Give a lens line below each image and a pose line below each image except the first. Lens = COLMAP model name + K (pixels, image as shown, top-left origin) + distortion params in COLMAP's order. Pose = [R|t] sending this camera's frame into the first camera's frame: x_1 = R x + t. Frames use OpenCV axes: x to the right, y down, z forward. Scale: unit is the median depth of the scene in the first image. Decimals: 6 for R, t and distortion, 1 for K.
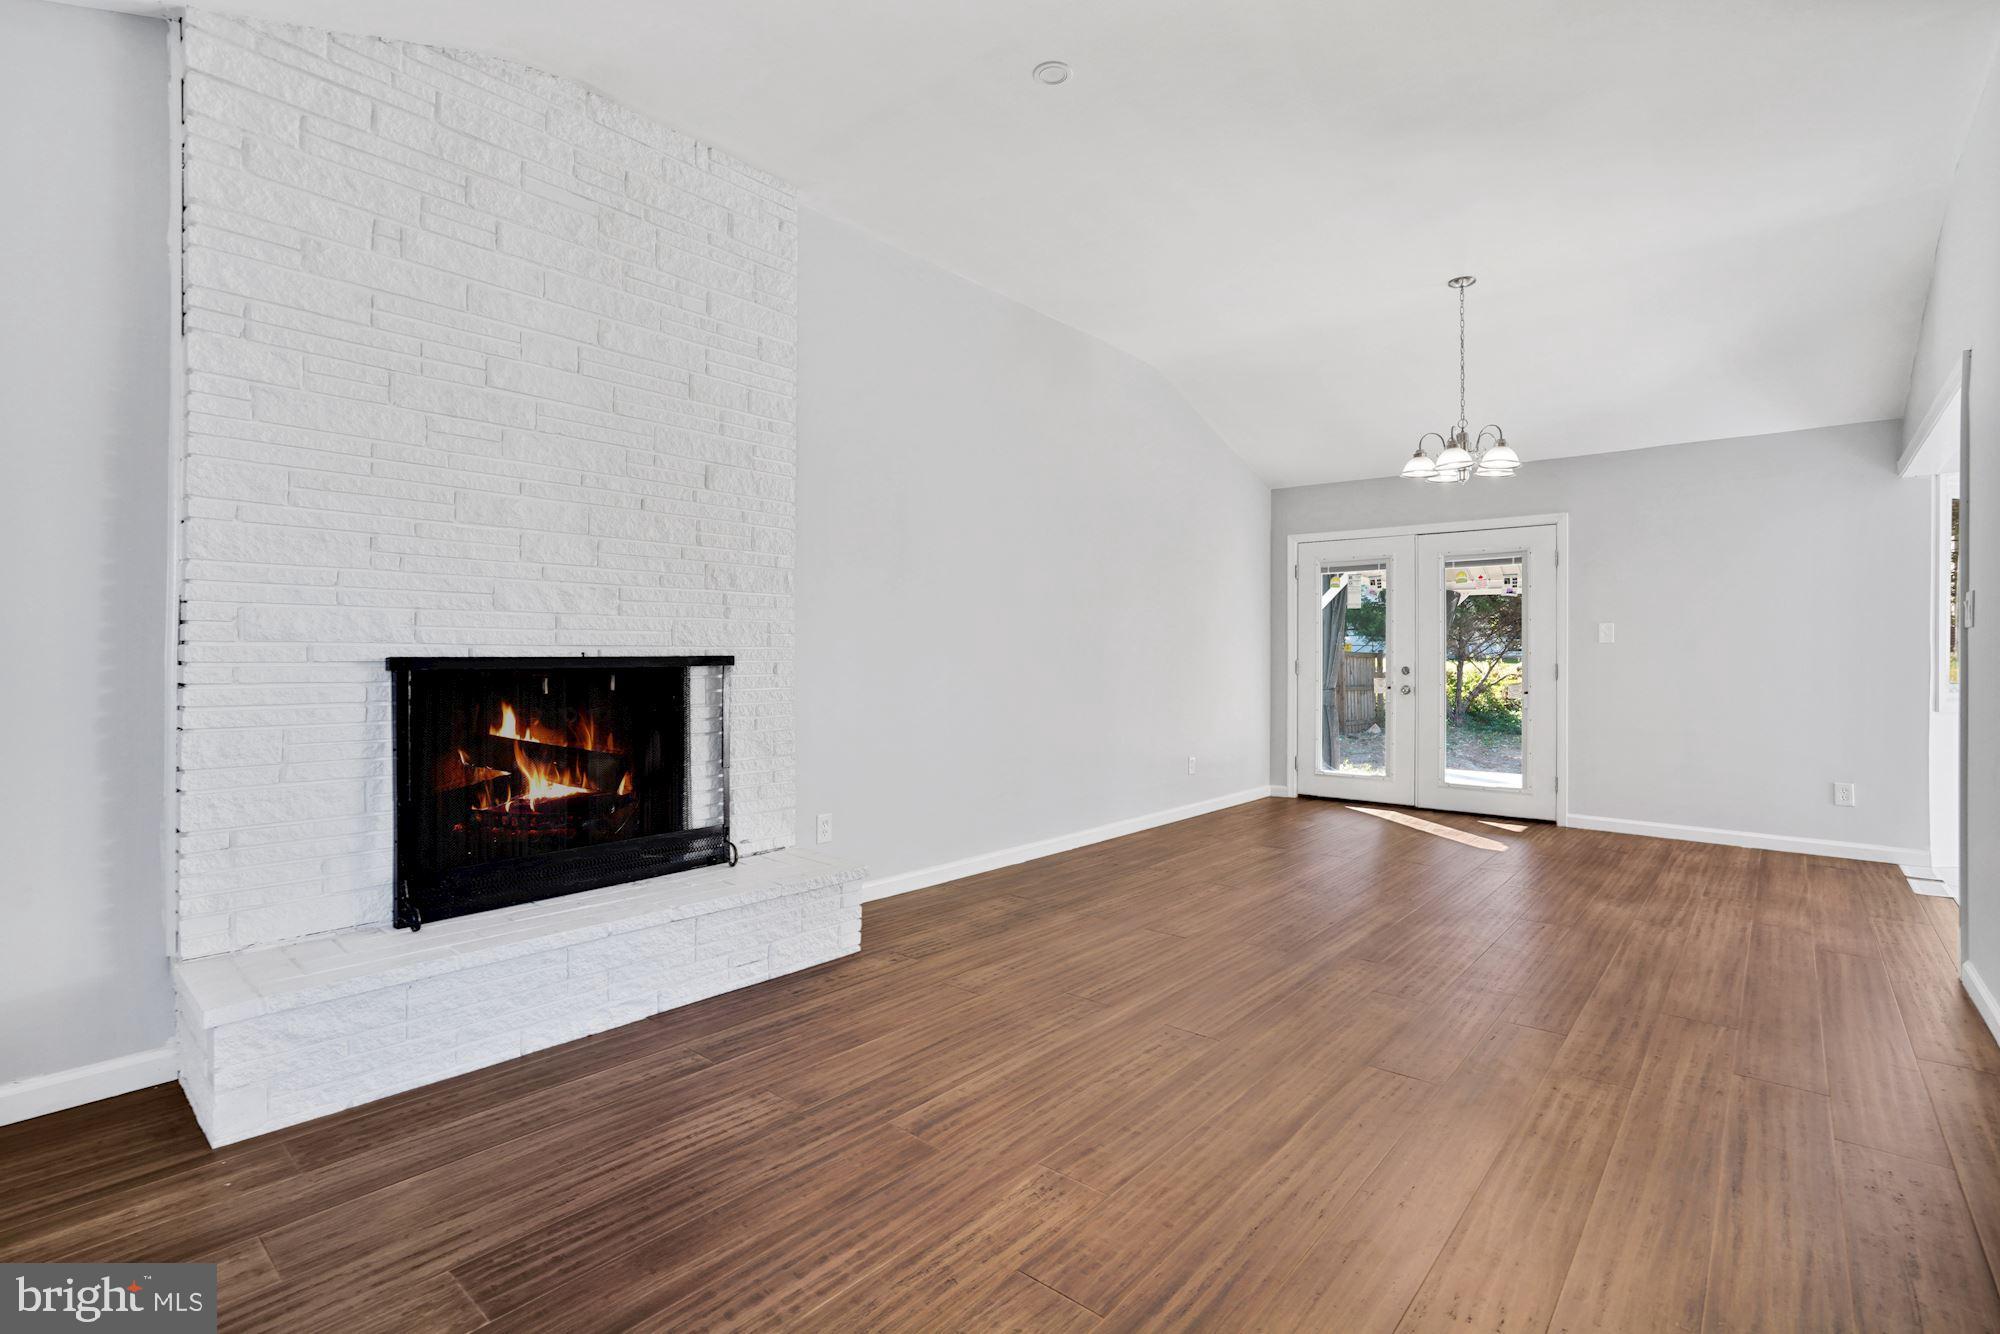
lens RADIAL K [[916.8, 0, 1000.0], [0, 916.8, 667.0], [0, 0, 1]] dist [-0.025709, 0.000591]
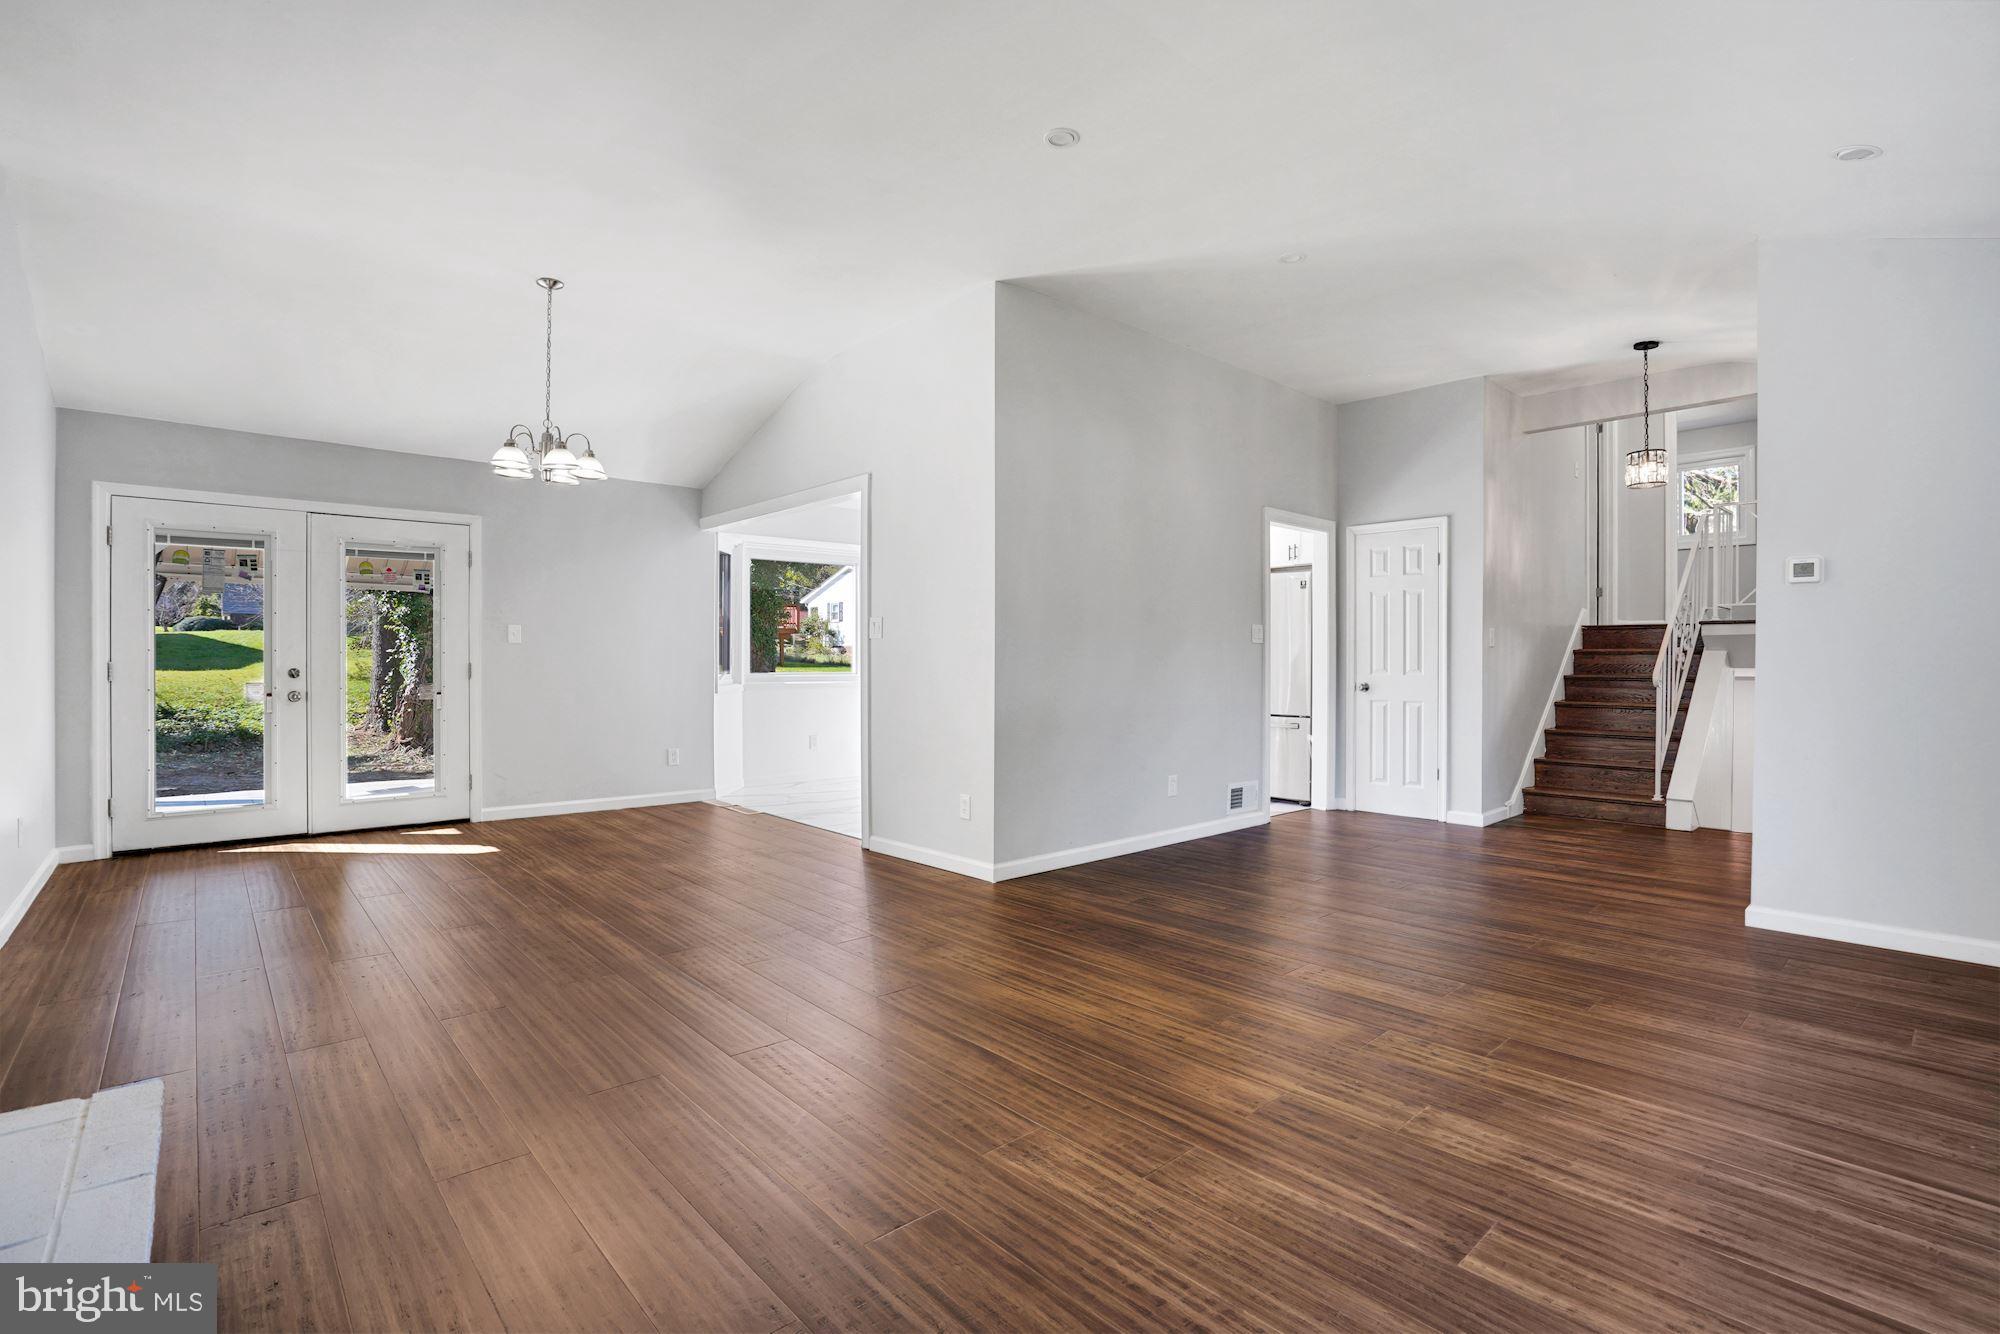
lens RADIAL K [[927.1, 0, 1000.0], [0, 927.1, 667.0], [0, 0, 1]] dist [-0.042165, 0.000511]
pose [[0.126177, -0.012042, 0.991935, -0.426270], [0.011281, 0.999879, 0.010703, -0.004574], [-0.991944, 0.009839, 0.126297, 0.373525]]
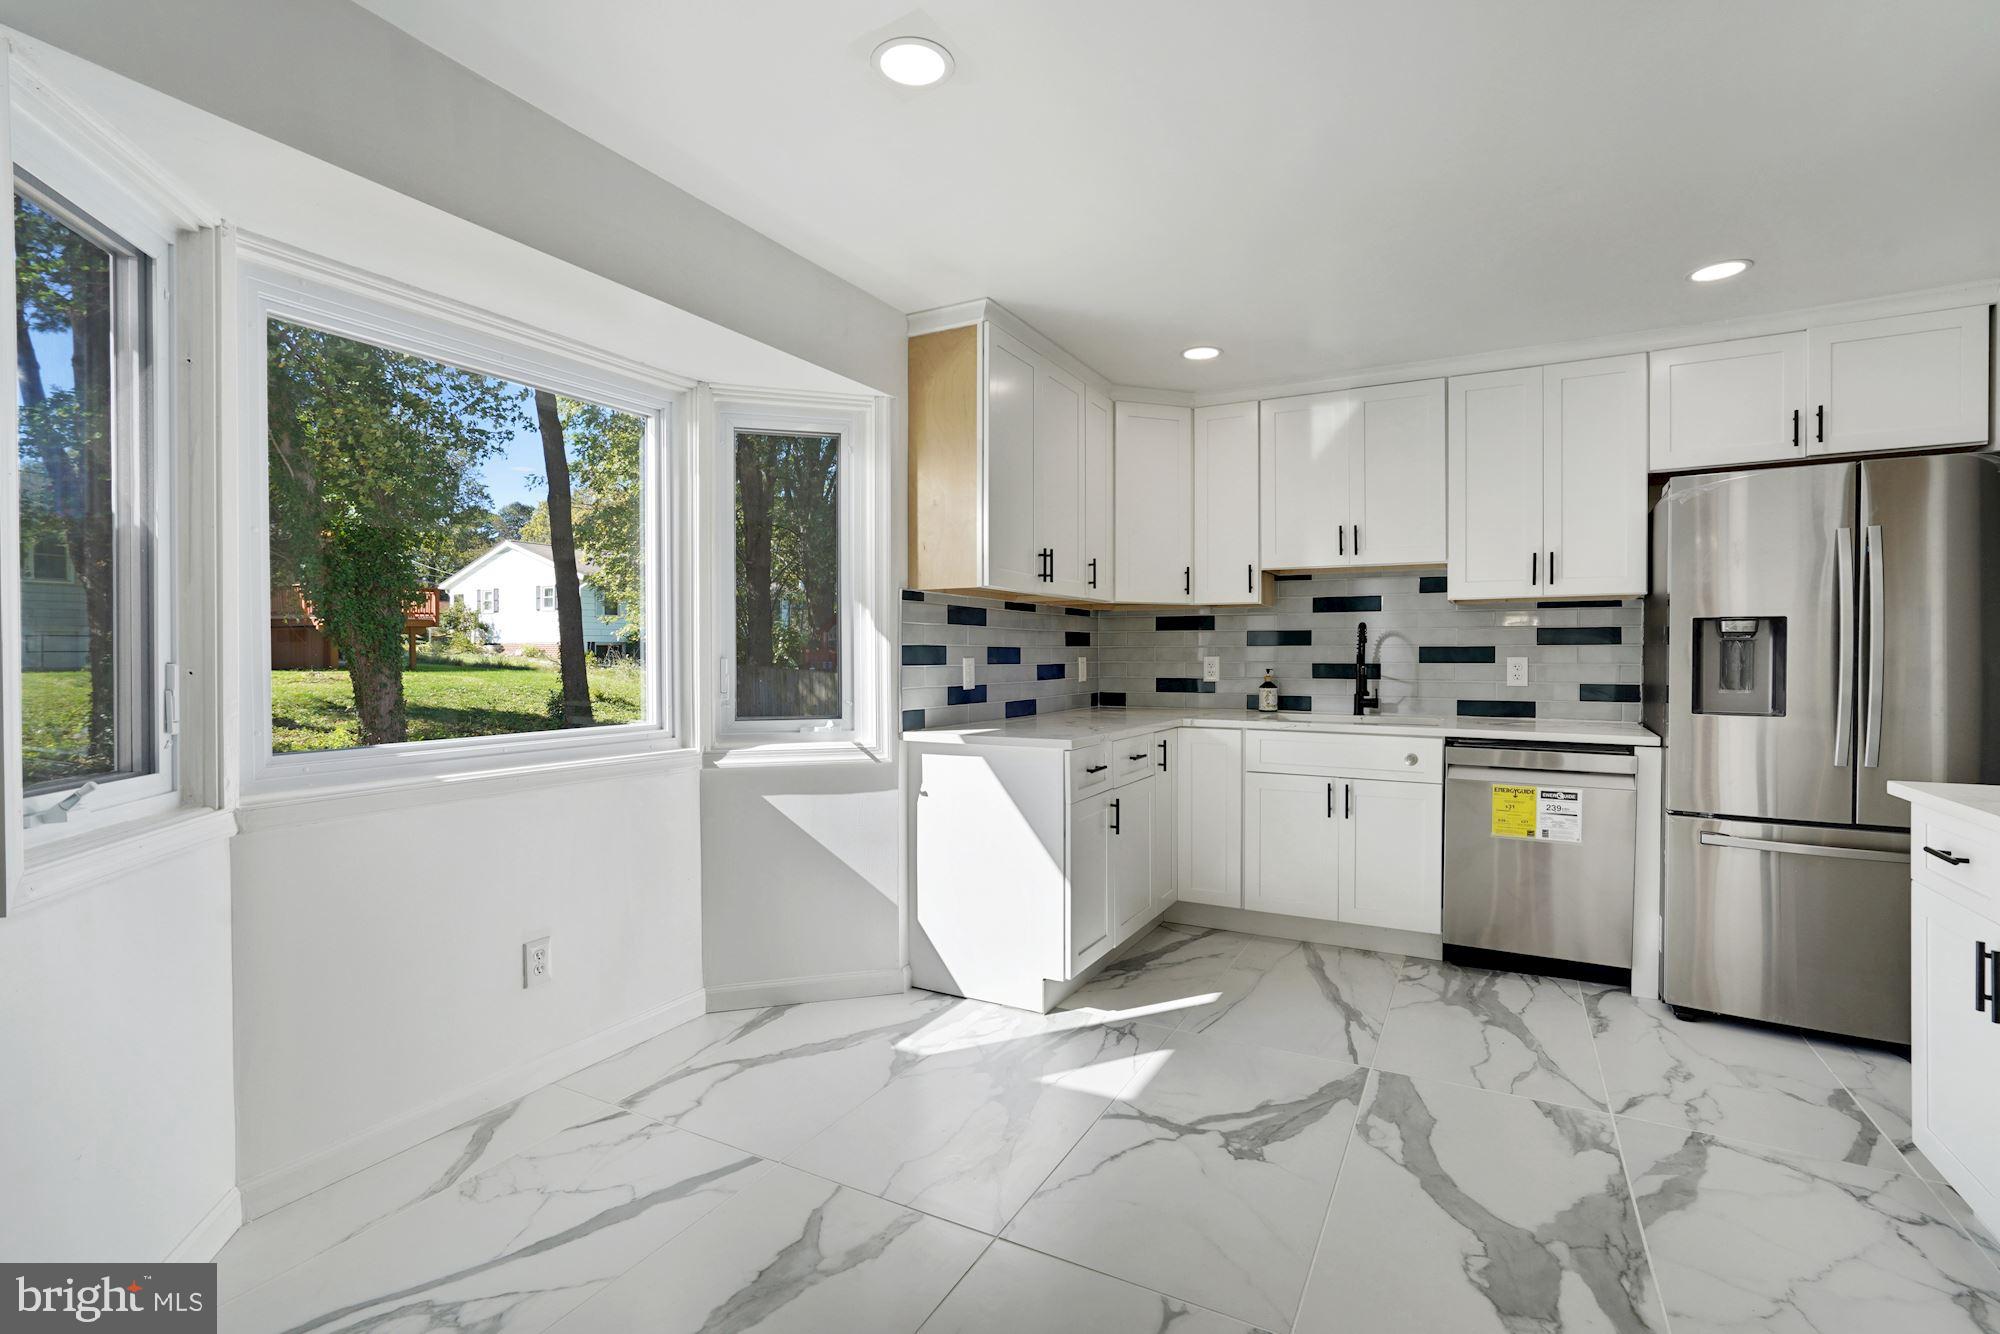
lens RADIAL K [[916.8, 0, 1000.0], [0, 916.8, 667.0], [0, 0, 1]] dist [-0.025709, 0.000591]
pose [[-0.213002, -0.015904, 0.976922, 0.787384], [0.014635, 0.999703, 0.019466, -0.026559], [-0.976942, 0.018443, -0.212707, 0.812107]]
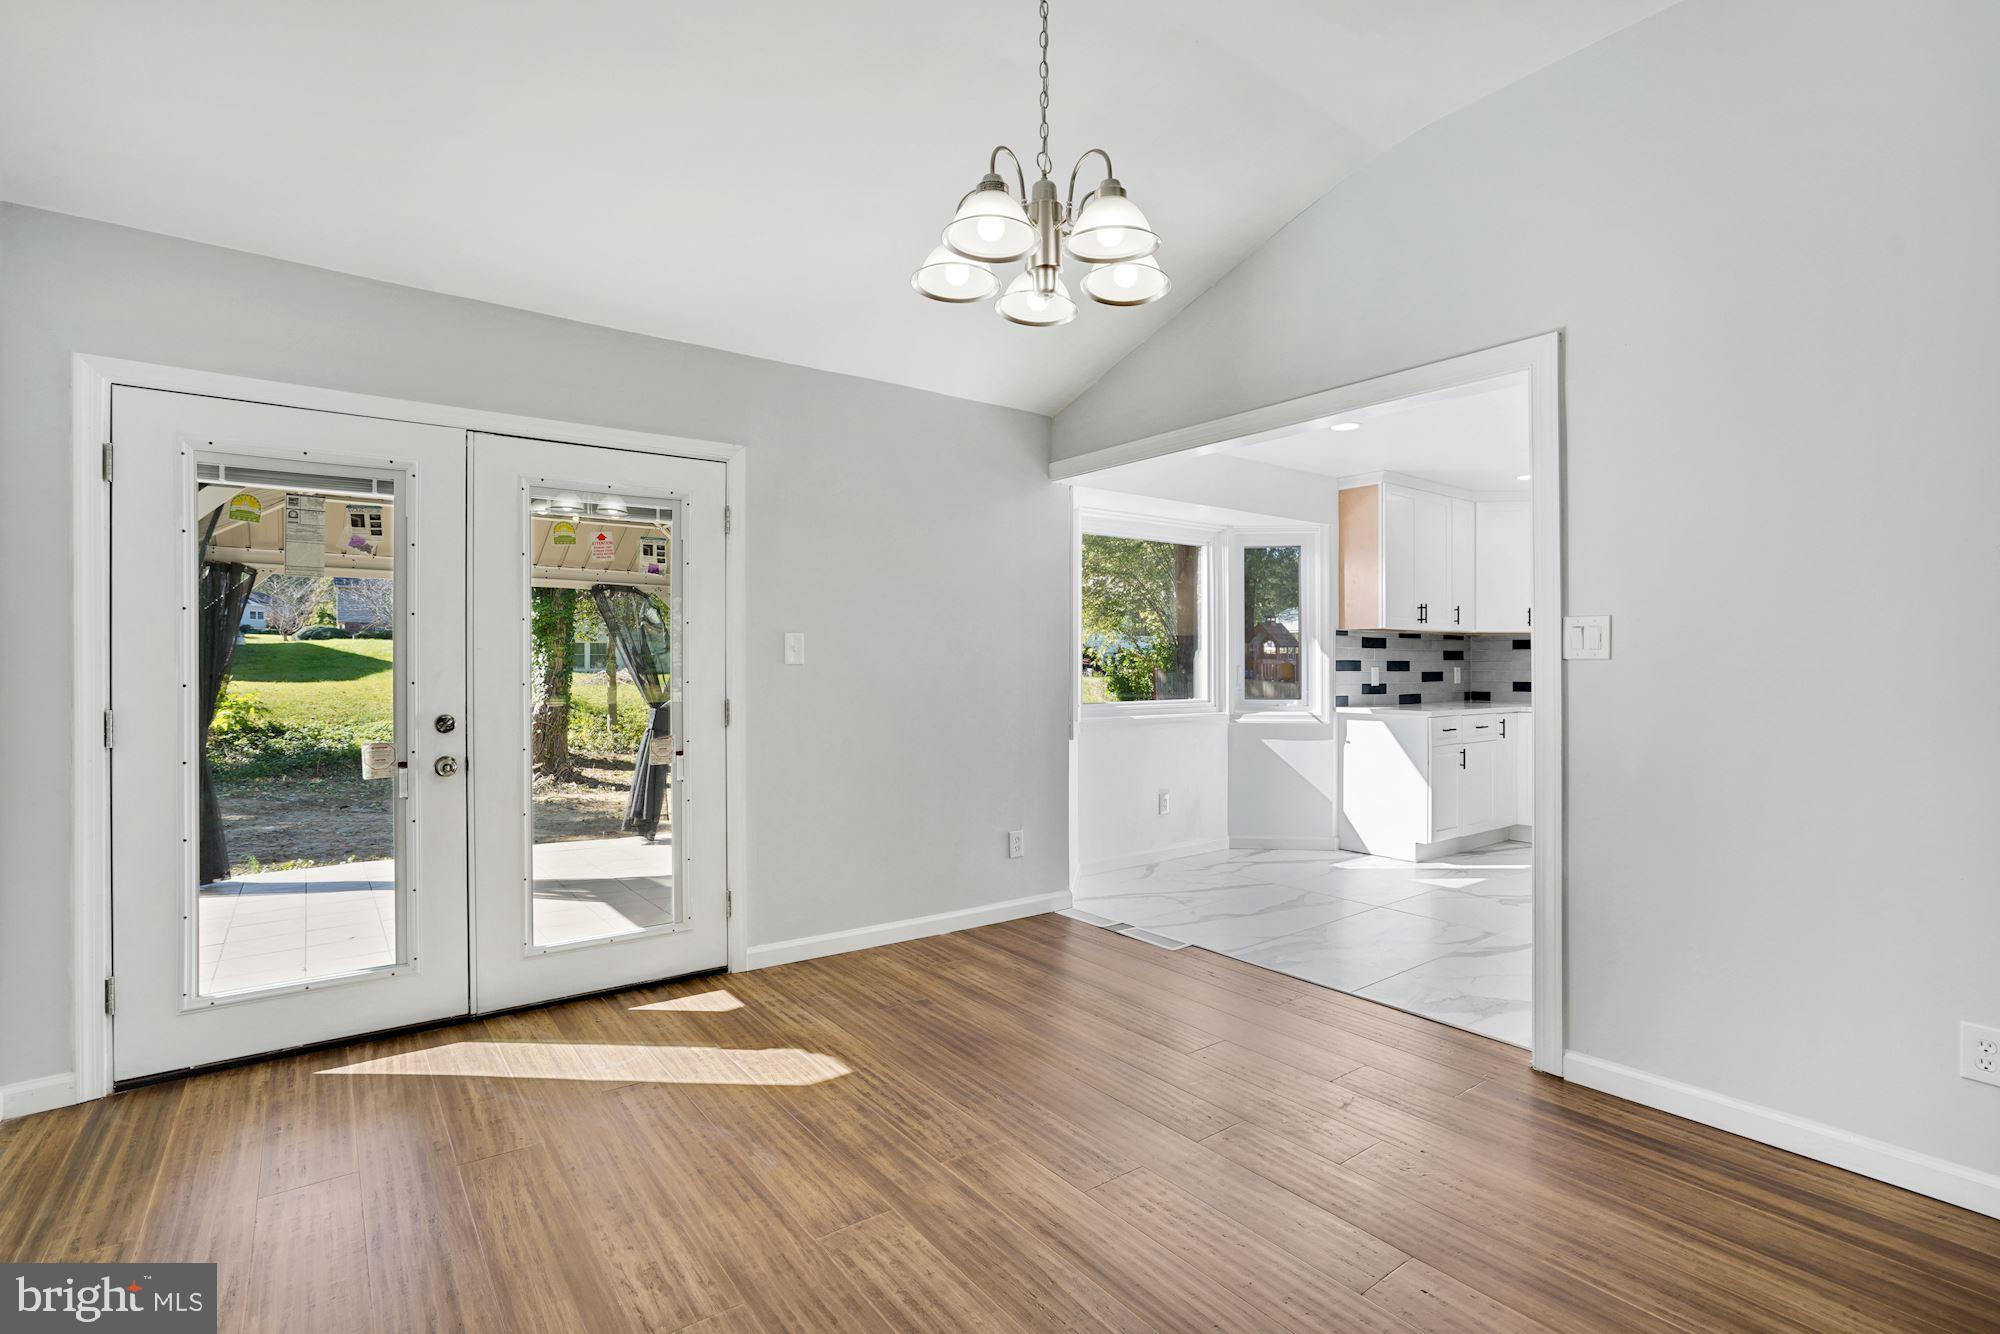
lens RADIAL K [[942.8, 0, 1000.0], [0, 942.8, 667.0], [0, 0, 1]] dist [-0.054136, 0.009998]
pose [[0.214675, -0.006476, 0.976664, 0.076754], [0.013462, 0.999903, 0.003671, -0.032746], [-0.976593, 0.012359, 0.214741, 0.917917]]
